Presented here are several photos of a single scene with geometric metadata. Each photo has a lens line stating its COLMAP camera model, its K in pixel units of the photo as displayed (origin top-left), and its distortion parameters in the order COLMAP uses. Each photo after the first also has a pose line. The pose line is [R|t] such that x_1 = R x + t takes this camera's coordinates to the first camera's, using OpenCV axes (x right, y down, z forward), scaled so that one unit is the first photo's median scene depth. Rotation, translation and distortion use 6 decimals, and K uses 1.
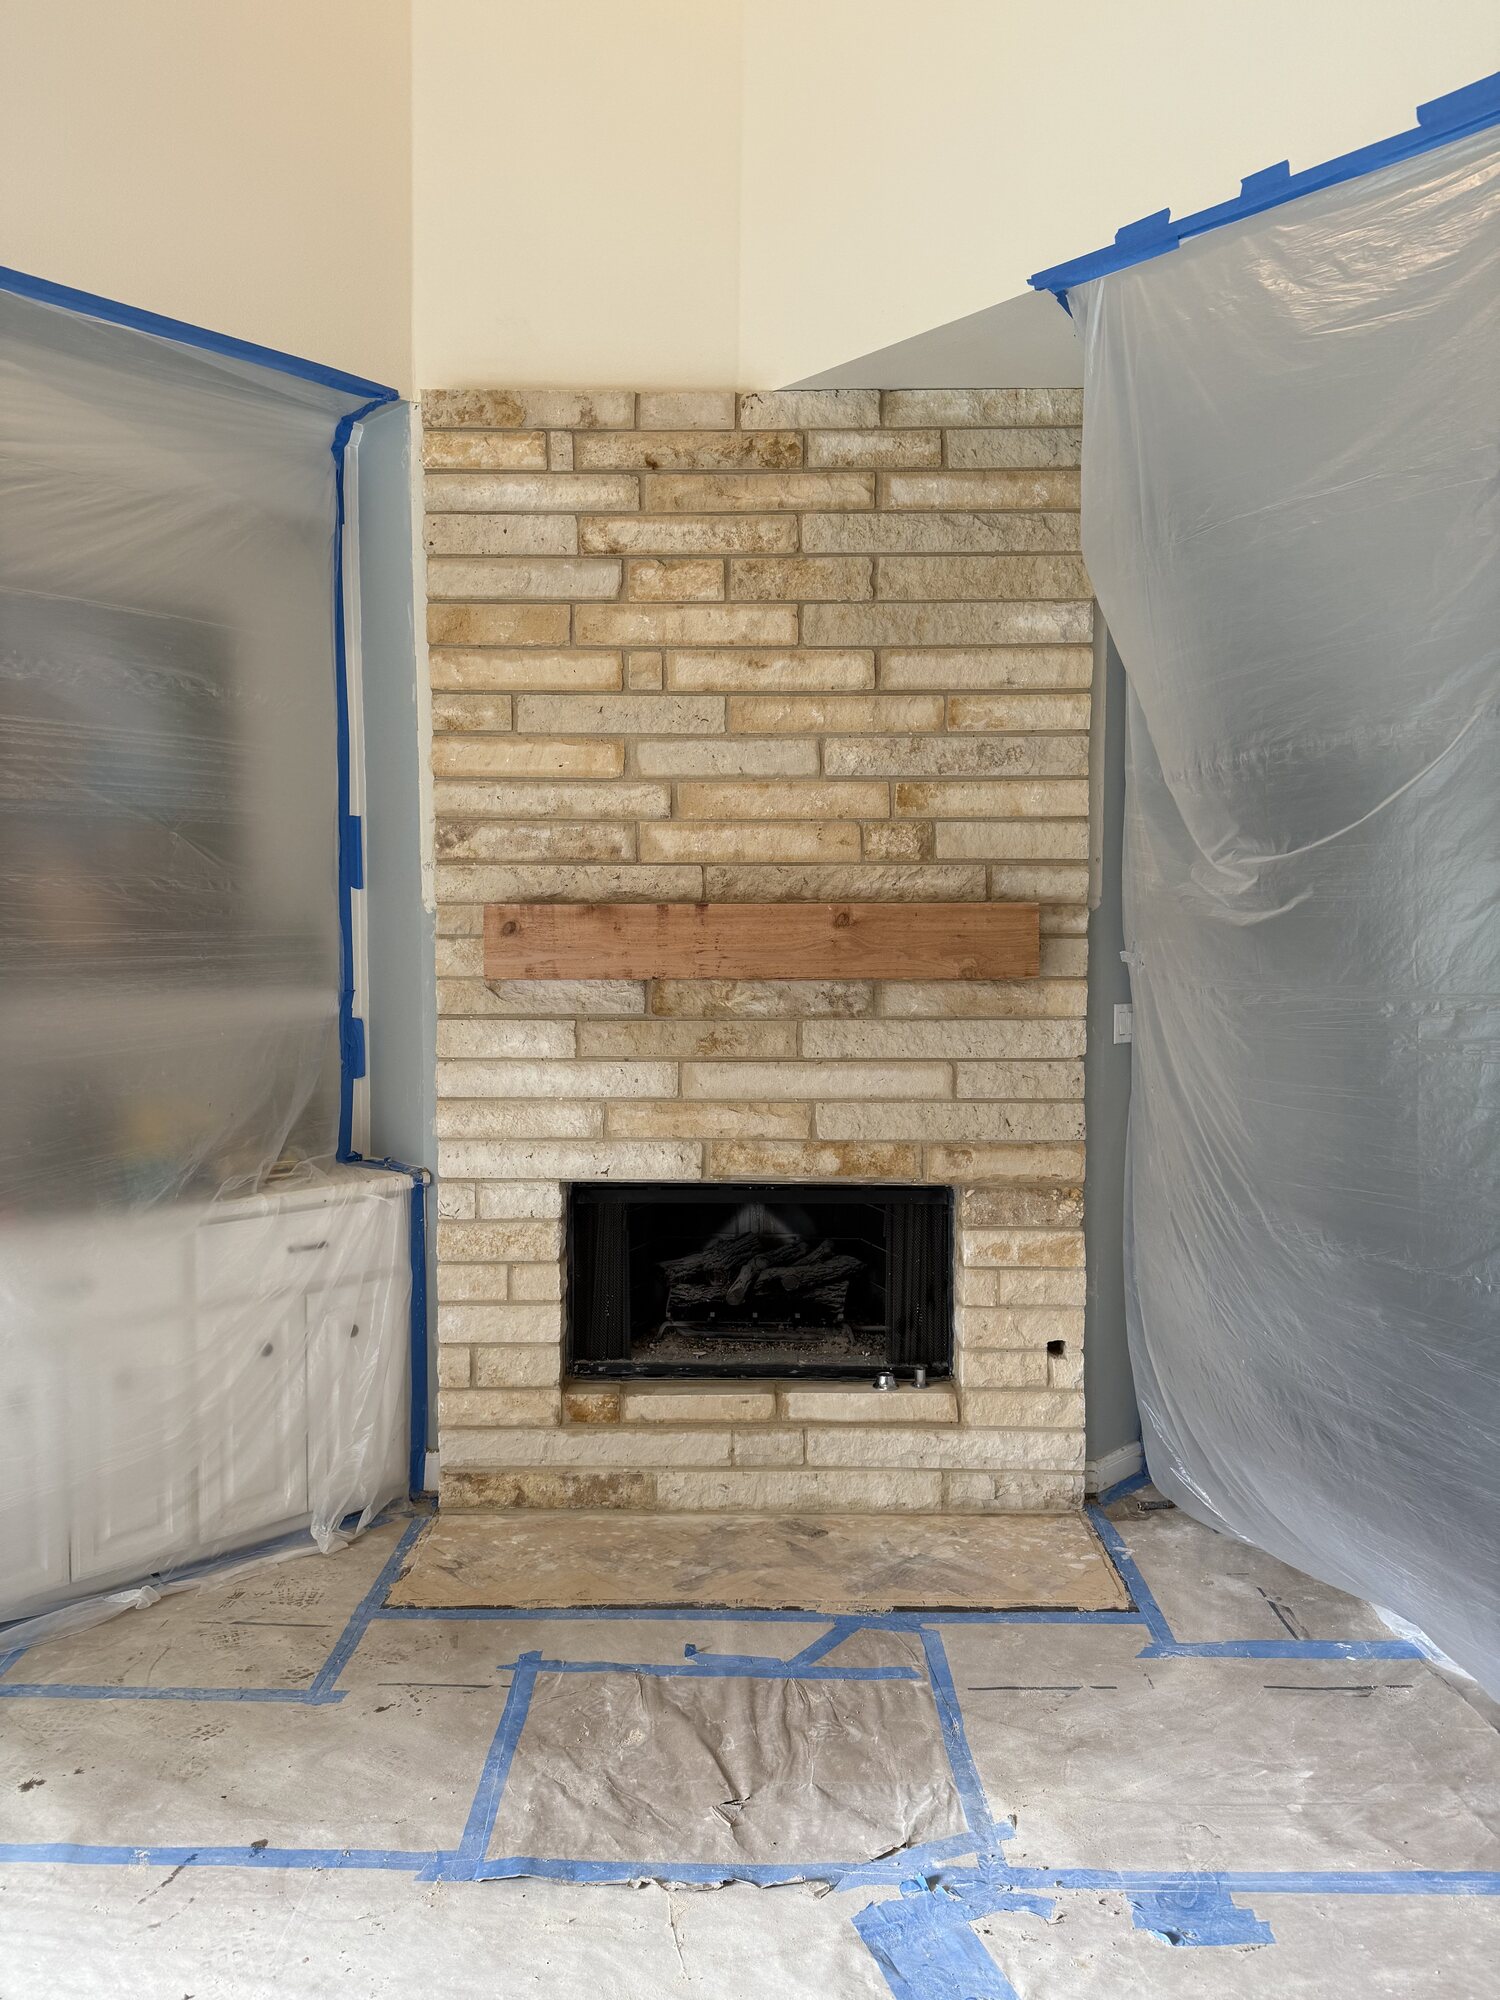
lens RADIAL K [[1360.1, 0, 765.5], [0, 1360.1, 1007.9], [0, 0, 1]] dist [0.136574, -0.068078]
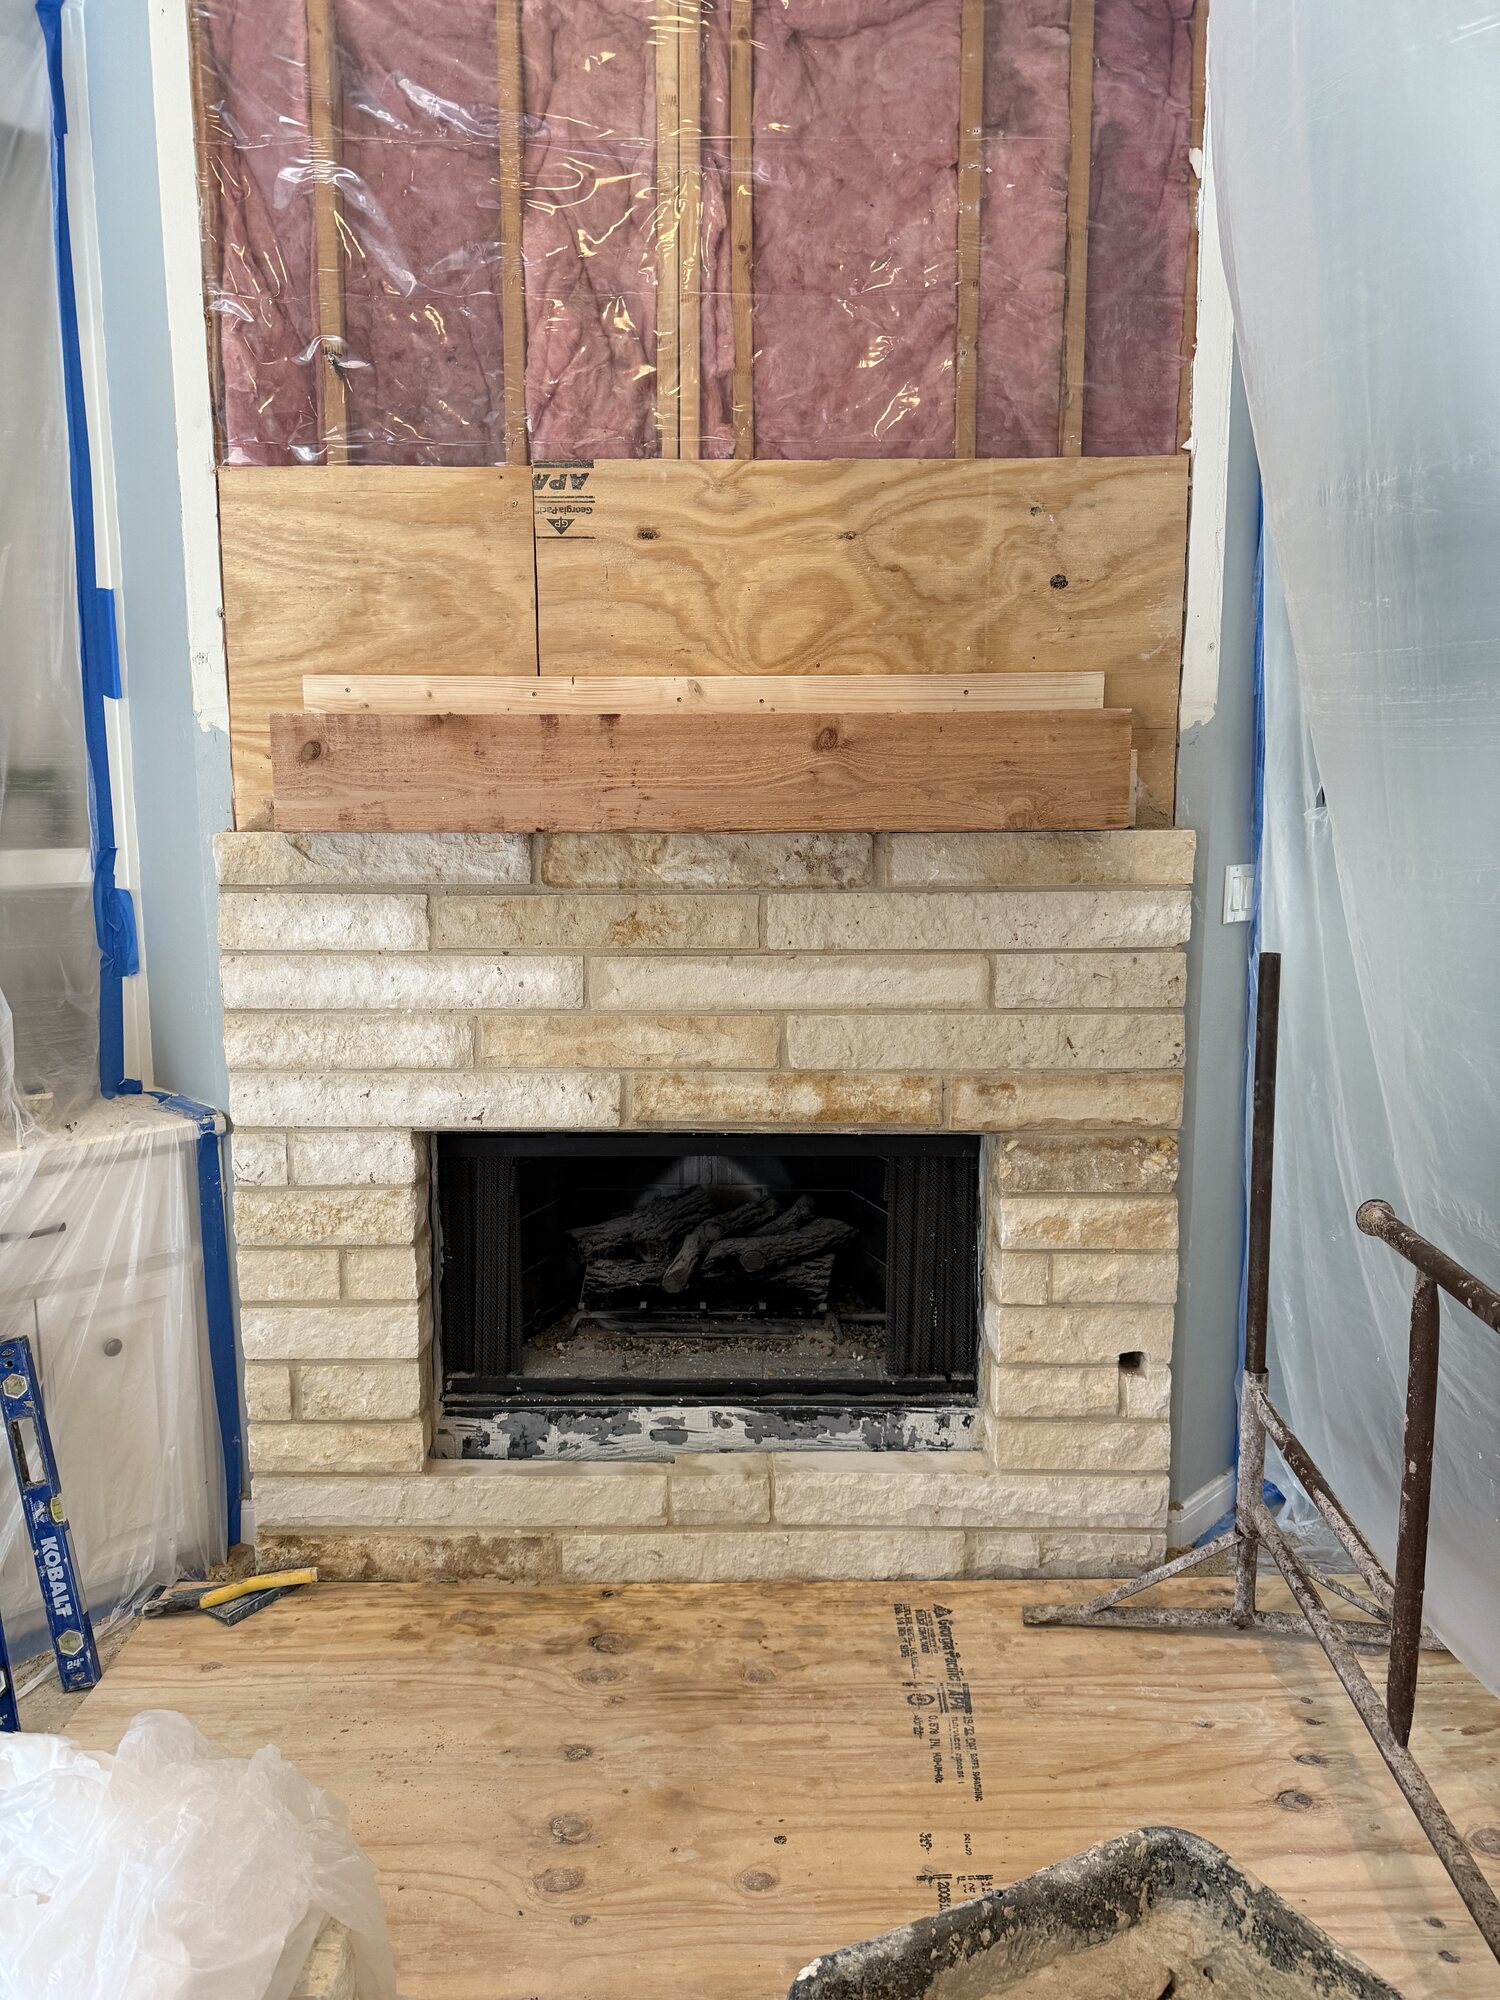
lens RADIAL K [[1329.2, 0, 750.0], [0, 1329.2, 1000.0], [0, 0, 1]] dist [0.097013, -0.002849]
pose [[0.999994, -0.003235, -0.001588, 0.019697], [0.003374, 0.995248, 0.097312, -0.002489], [0.001266, -0.097317, 0.995253, 0.341956]]
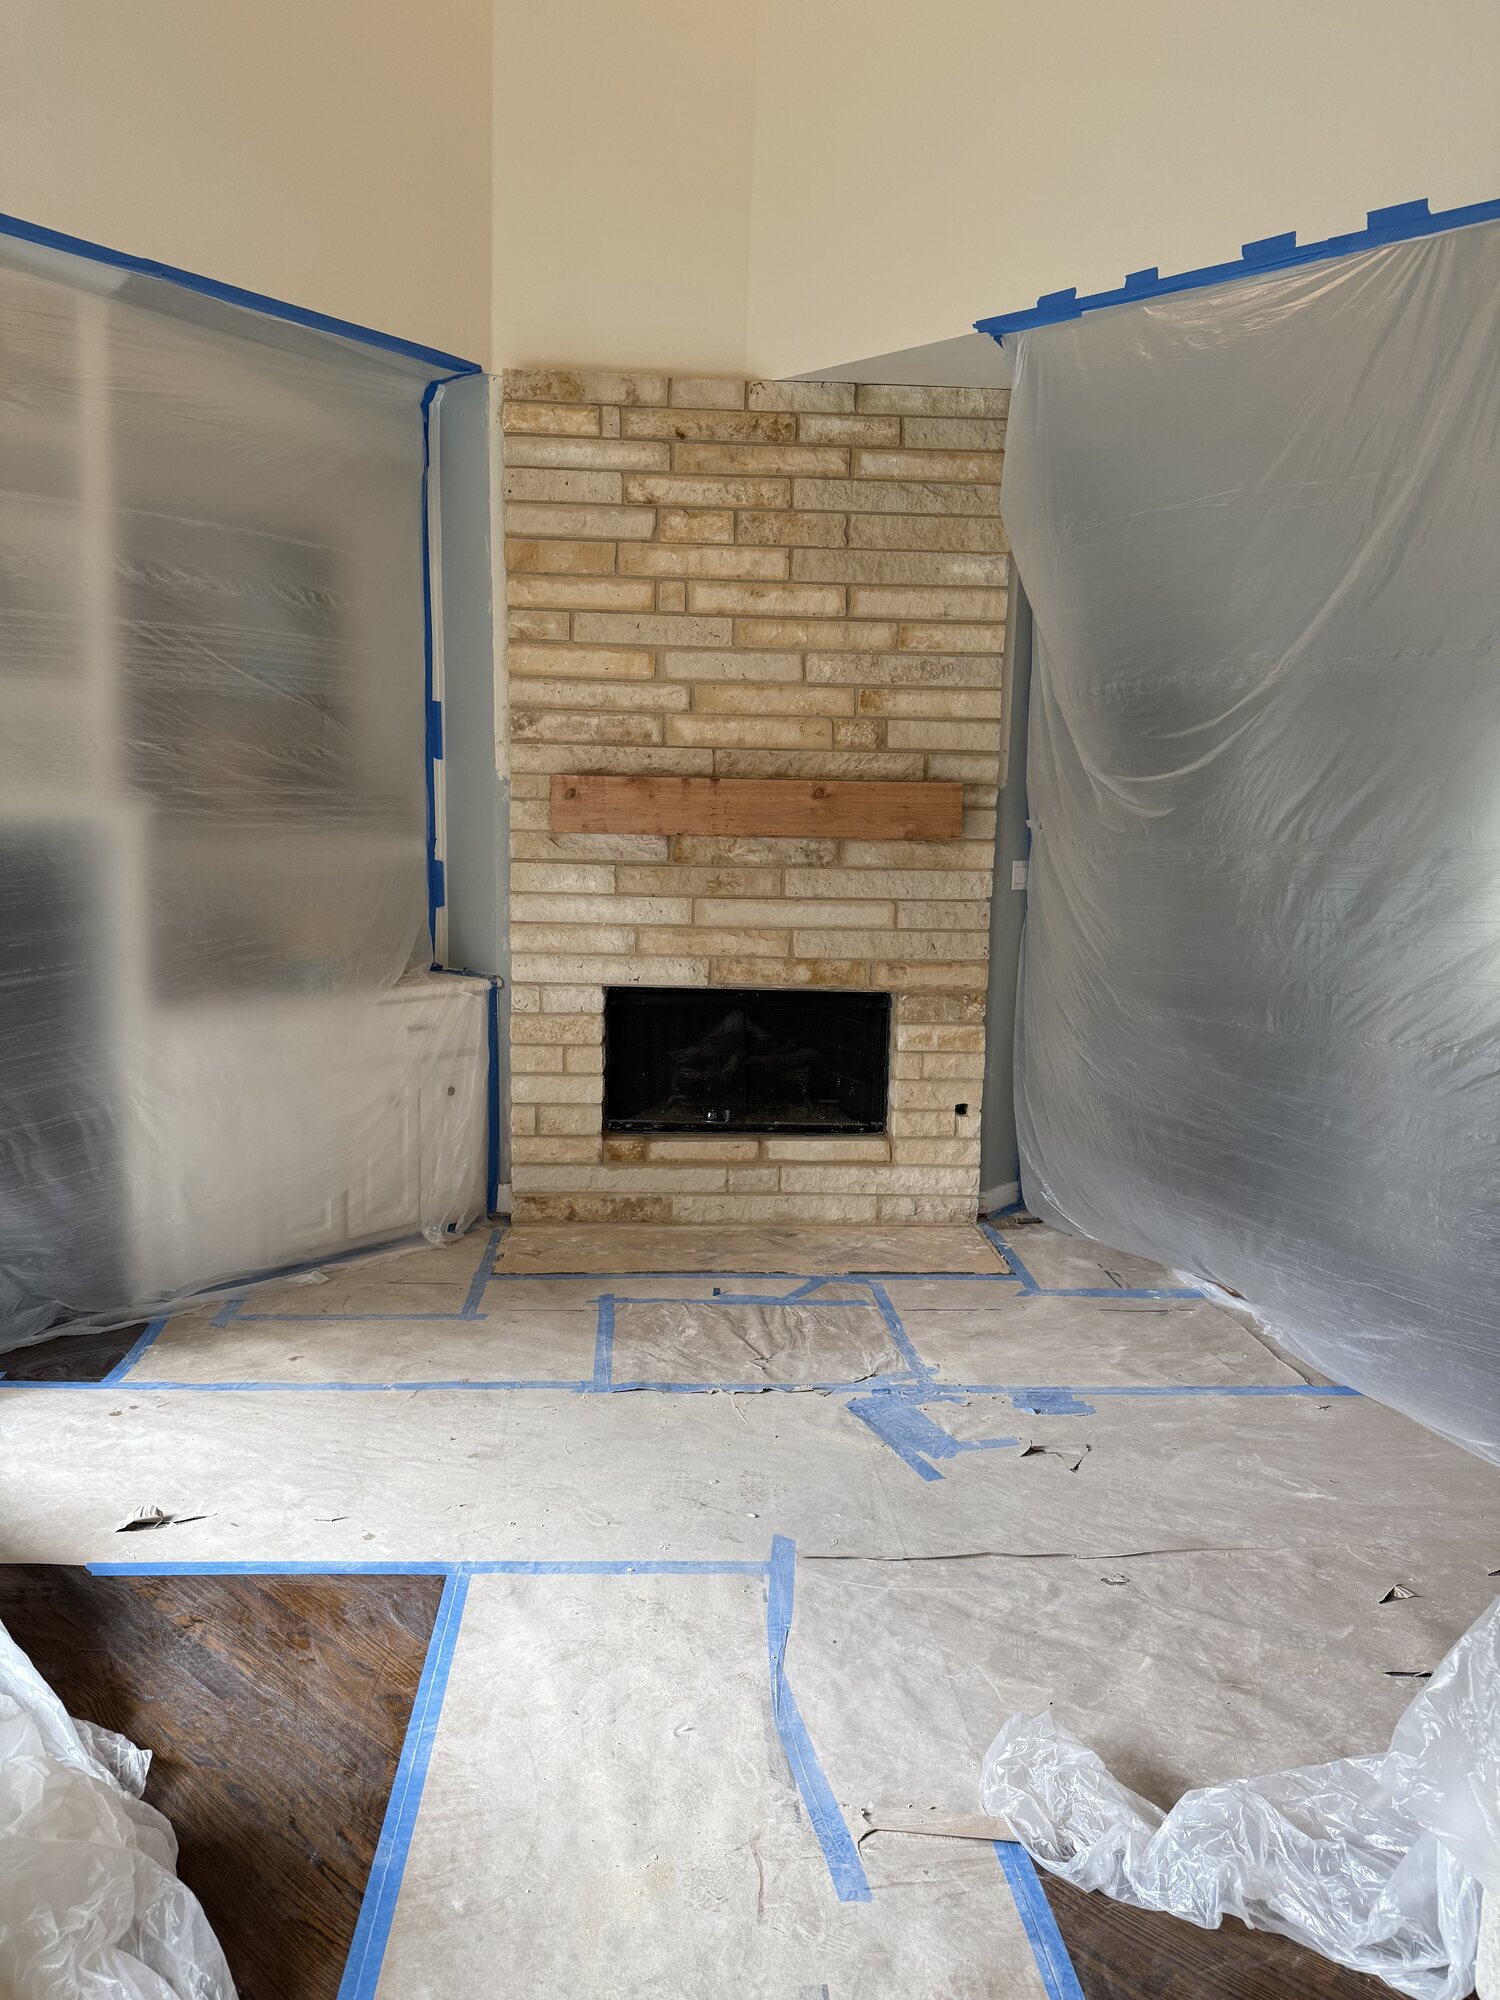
lens RADIAL K [[1329.2, 0, 750.0], [0, 1329.2, 1000.0], [0, 0, 1]] dist [0.097013, -0.002849]
pose [[0.997152, 0.010664, 0.074657, -0.103538], [-0.017526, 0.995616, 0.091874, 0.018428], [-0.073350, -0.092921, 0.992968, -0.307703]]
